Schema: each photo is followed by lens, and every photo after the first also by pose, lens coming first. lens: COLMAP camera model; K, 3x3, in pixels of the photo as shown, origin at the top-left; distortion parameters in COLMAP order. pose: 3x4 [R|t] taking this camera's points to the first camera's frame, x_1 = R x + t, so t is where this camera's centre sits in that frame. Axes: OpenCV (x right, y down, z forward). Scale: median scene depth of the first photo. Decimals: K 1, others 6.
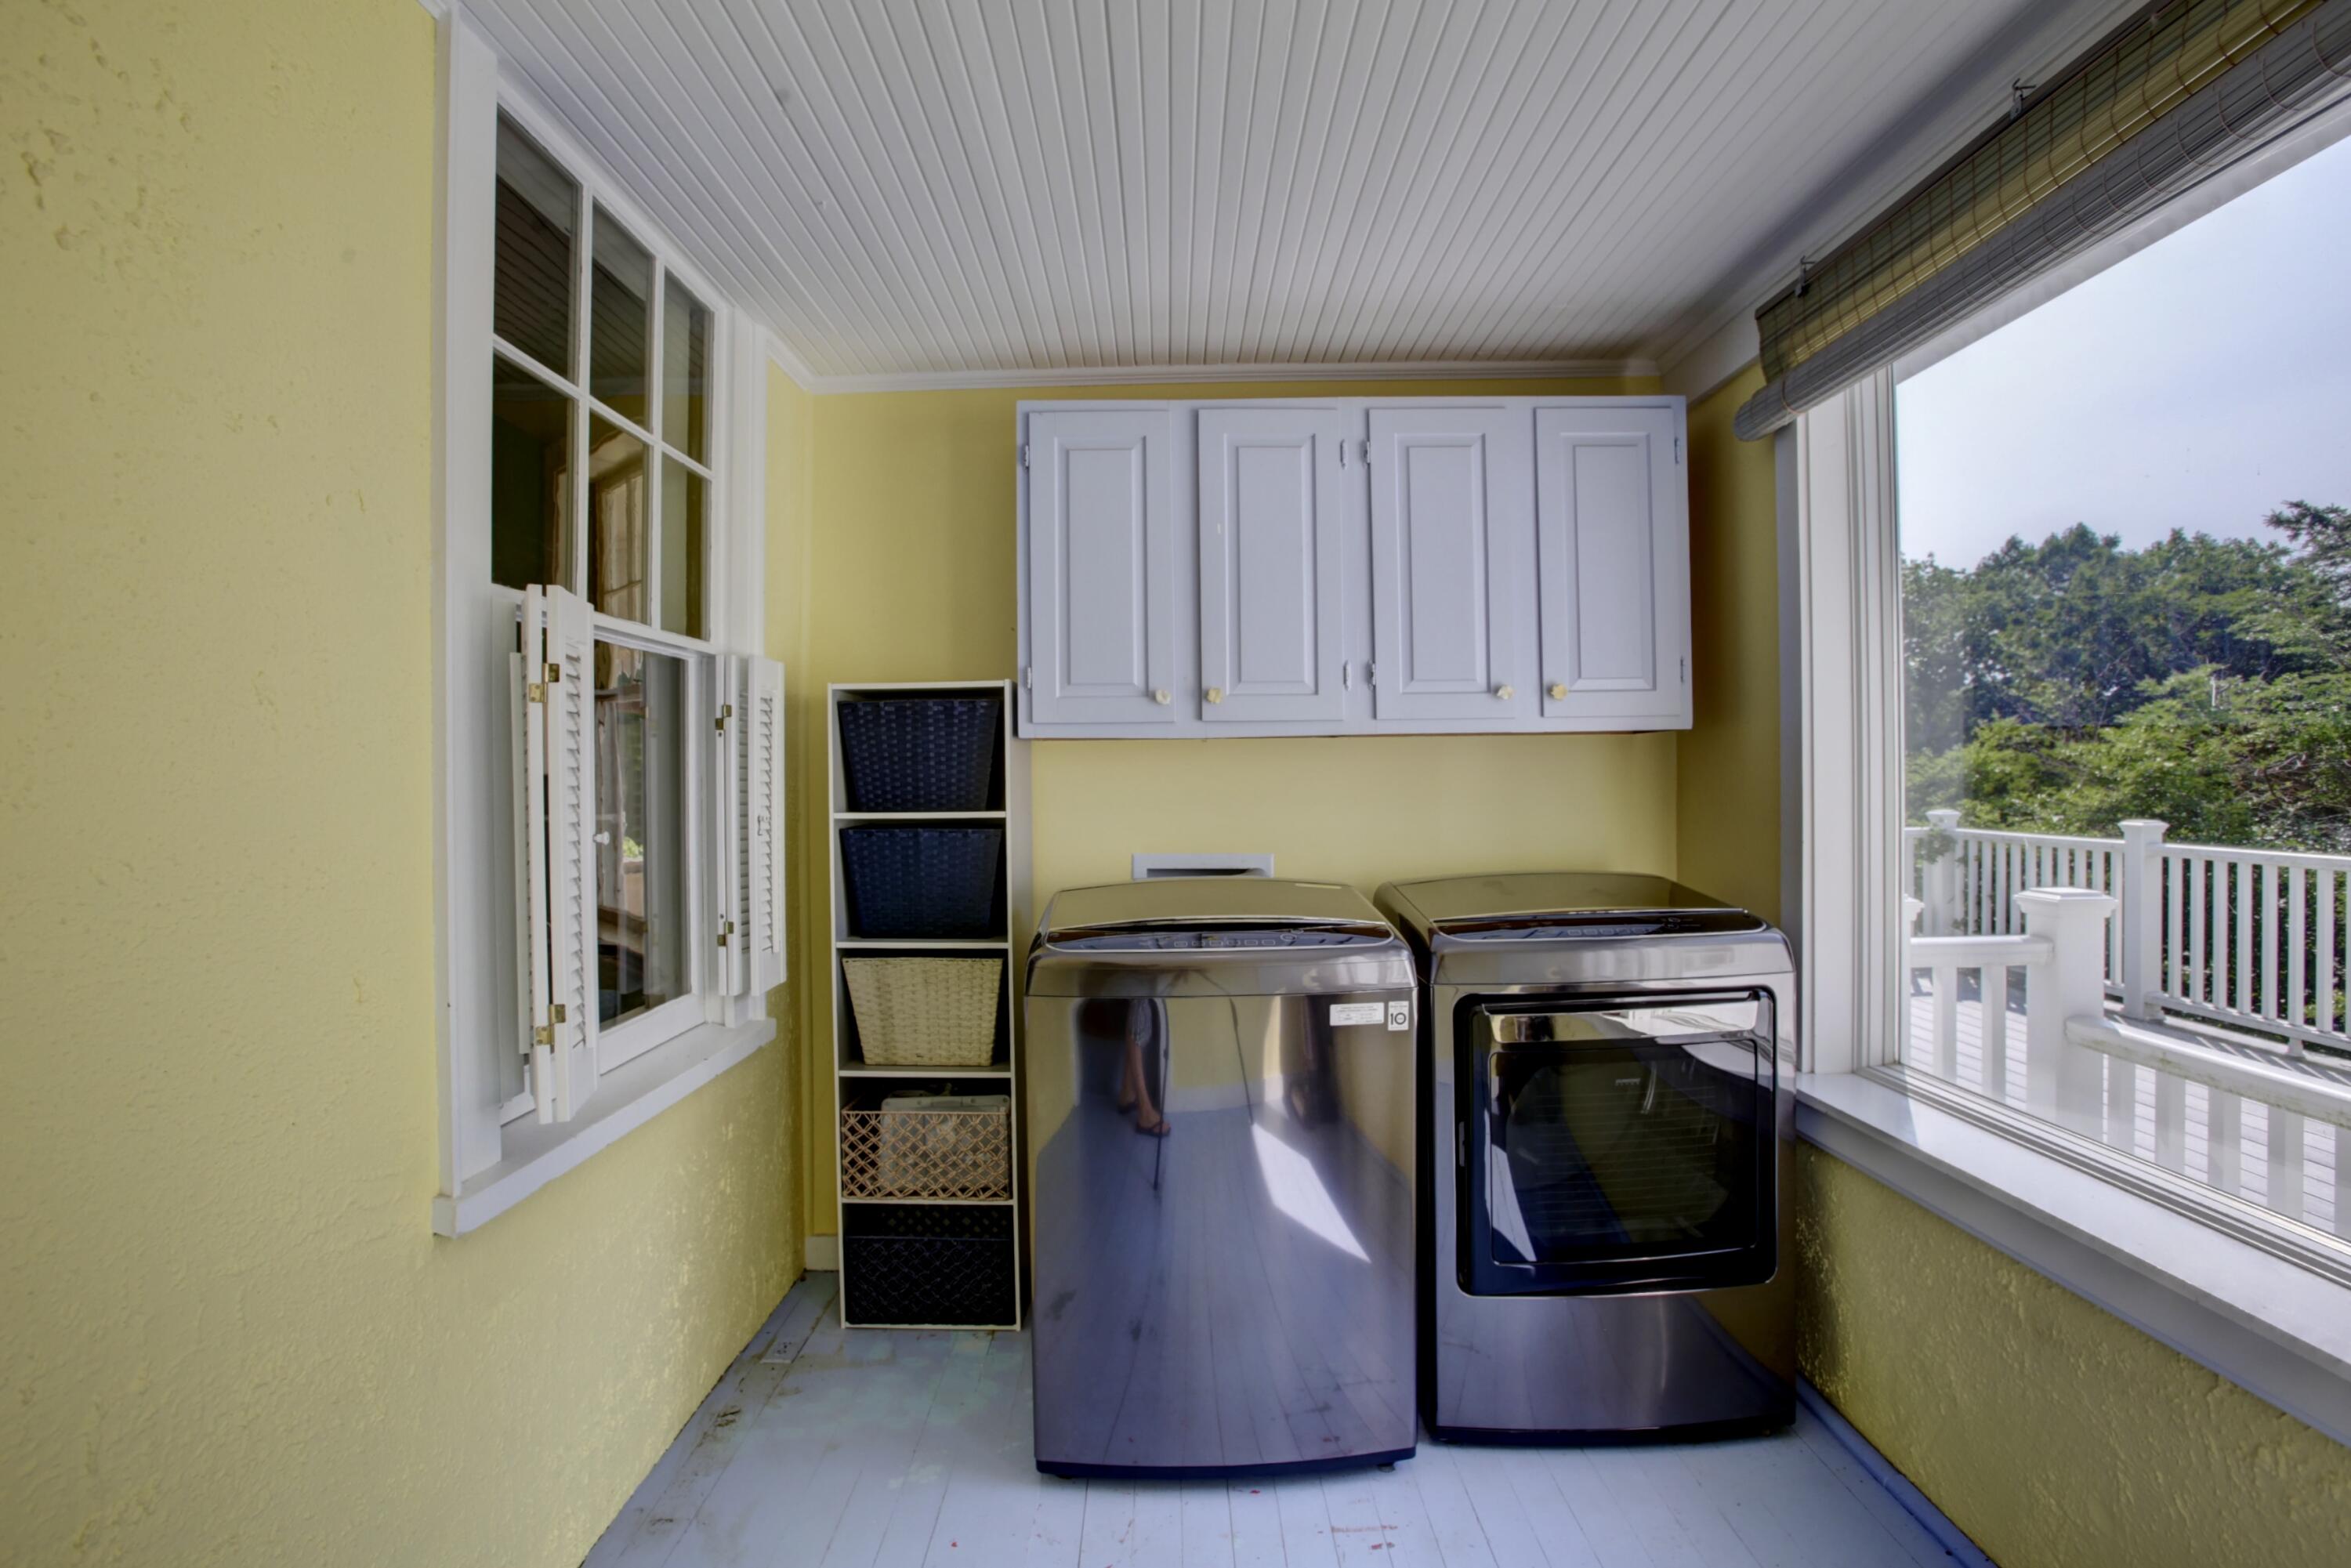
lens RADIAL K [[1095.6, 0, 1169.9], [0, 1095.6, 783.4], [0, 0, 1]] dist [-0.072834, 0.028798]
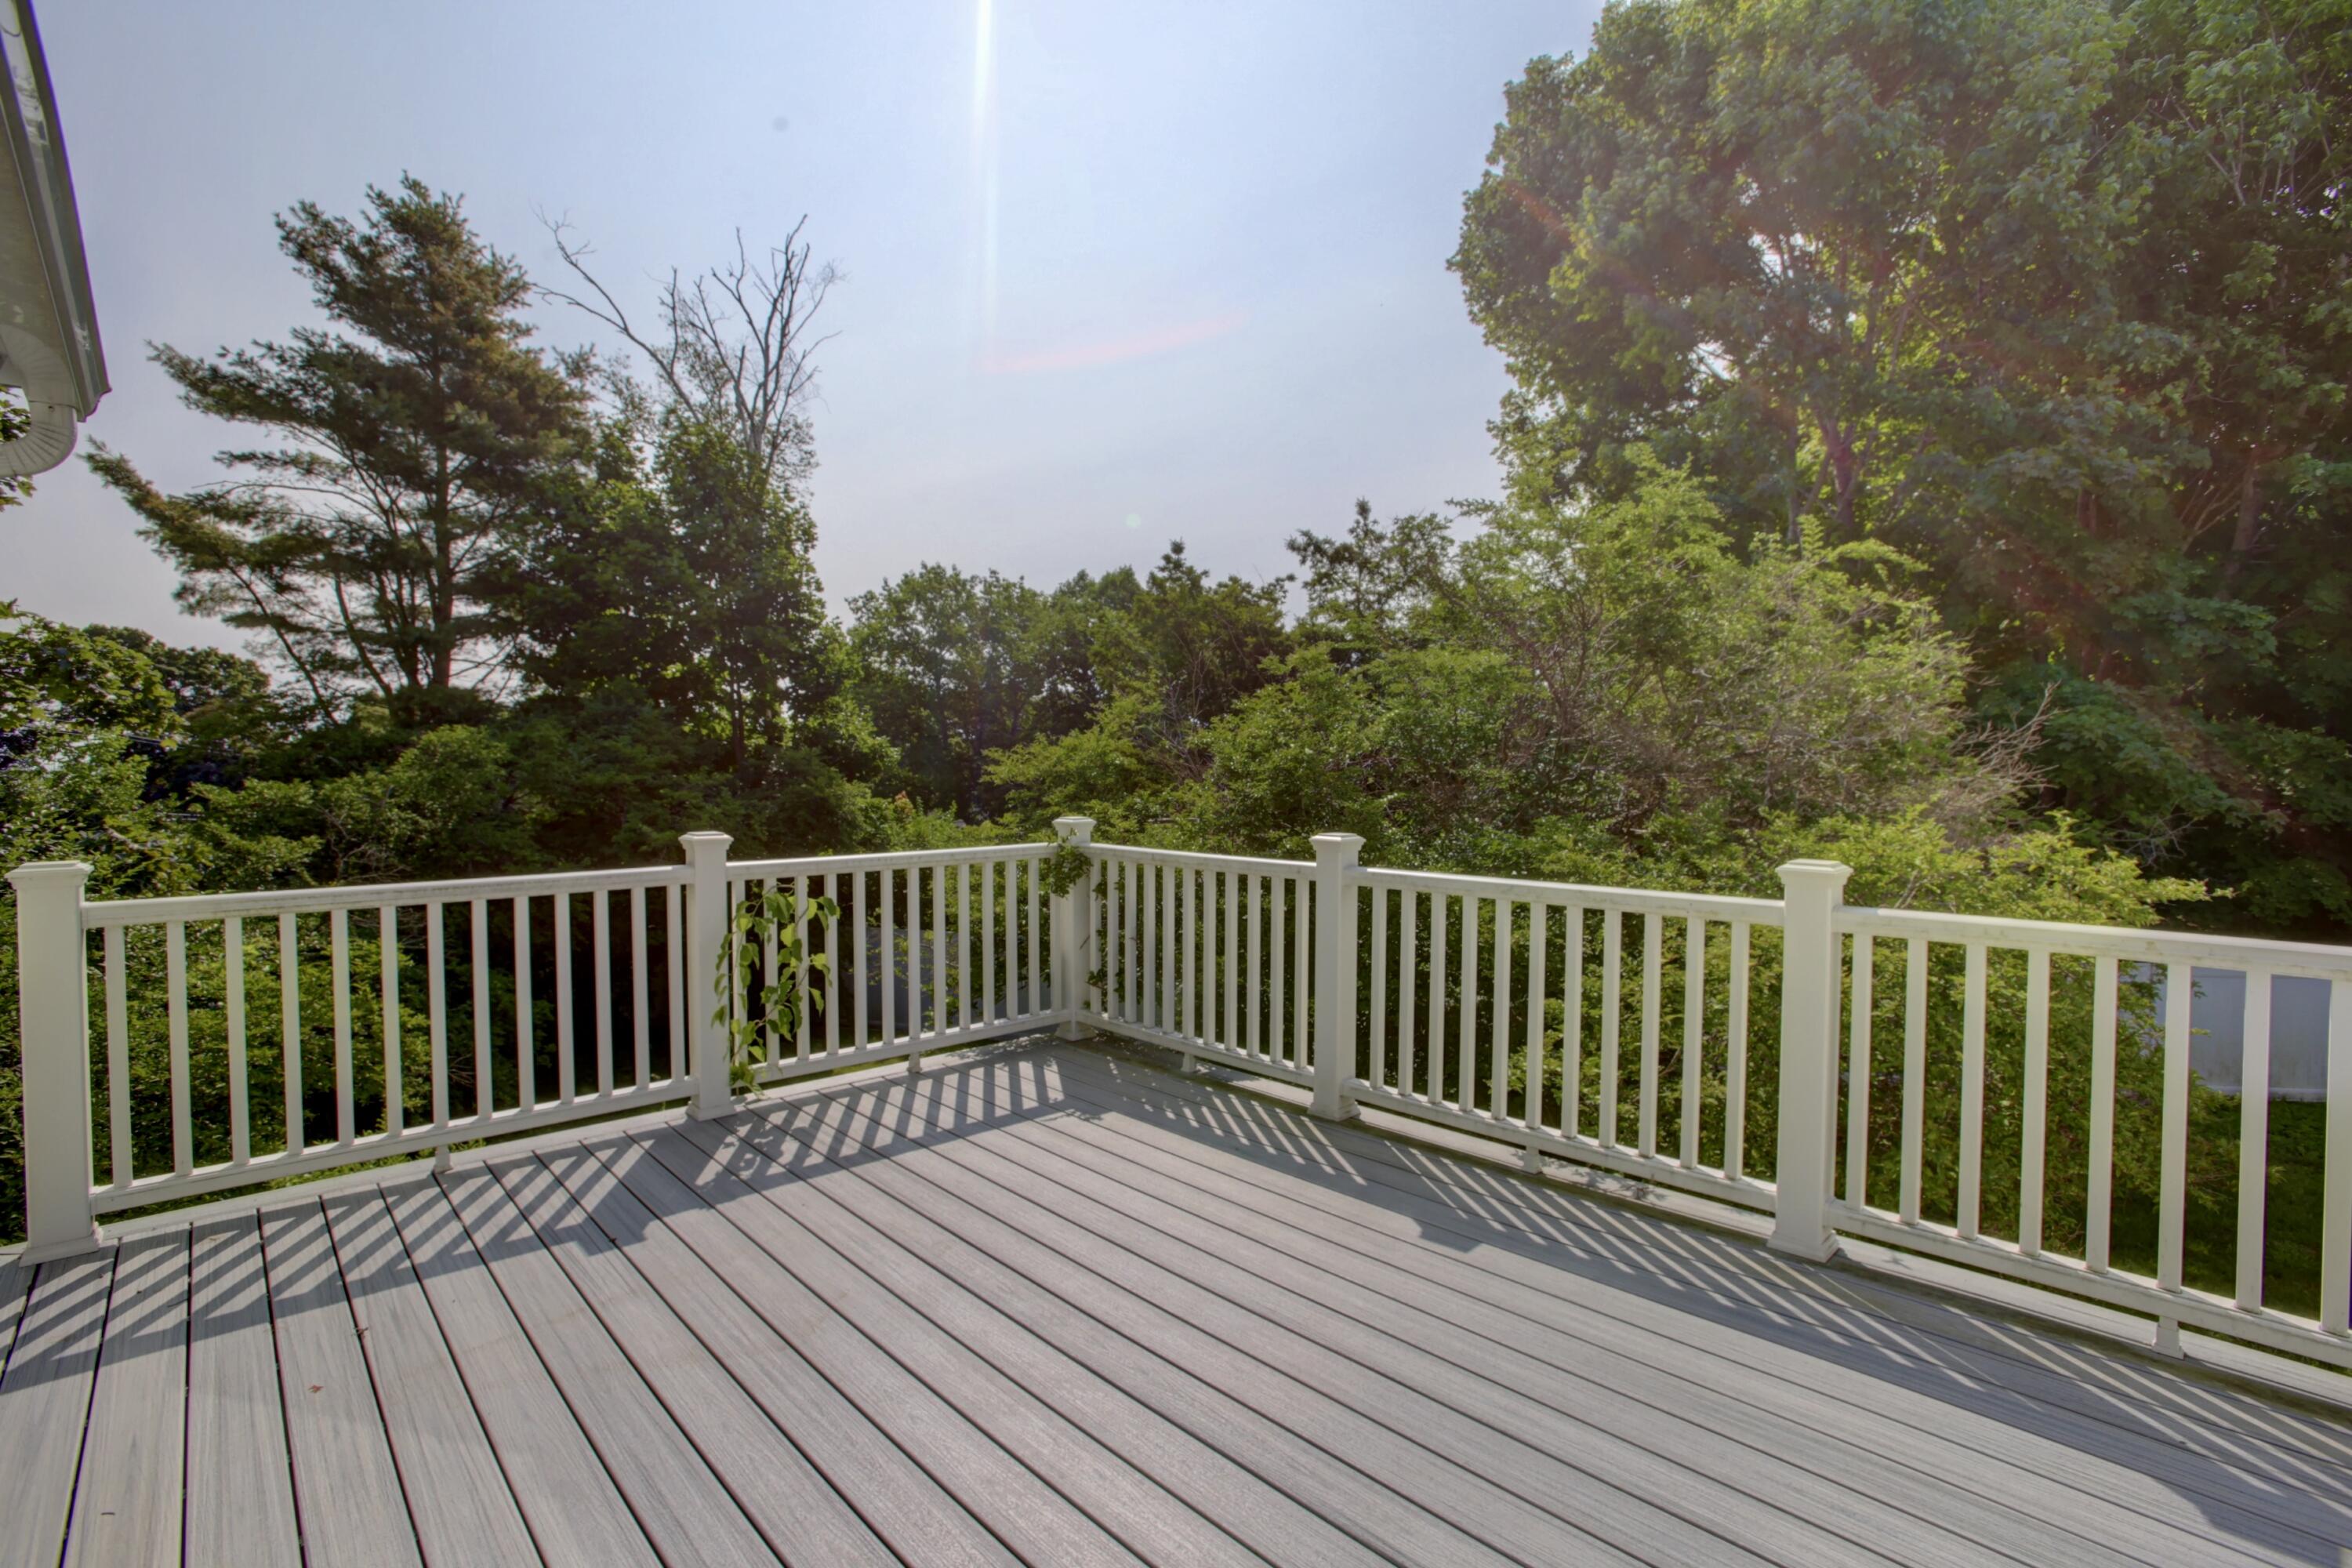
lens RADIAL K [[1096.1, 0, 1170.4], [0, 1096.1, 783.4], [0, 0, 1]] dist [-0.072834, 0.028798]
pose [[0.724364, -0.002119, 0.689414, 0.268917], [-0.001440, 0.999988, 0.004587, -0.000500], [-0.689416, -0.004315, 0.724353, 0.422035]]
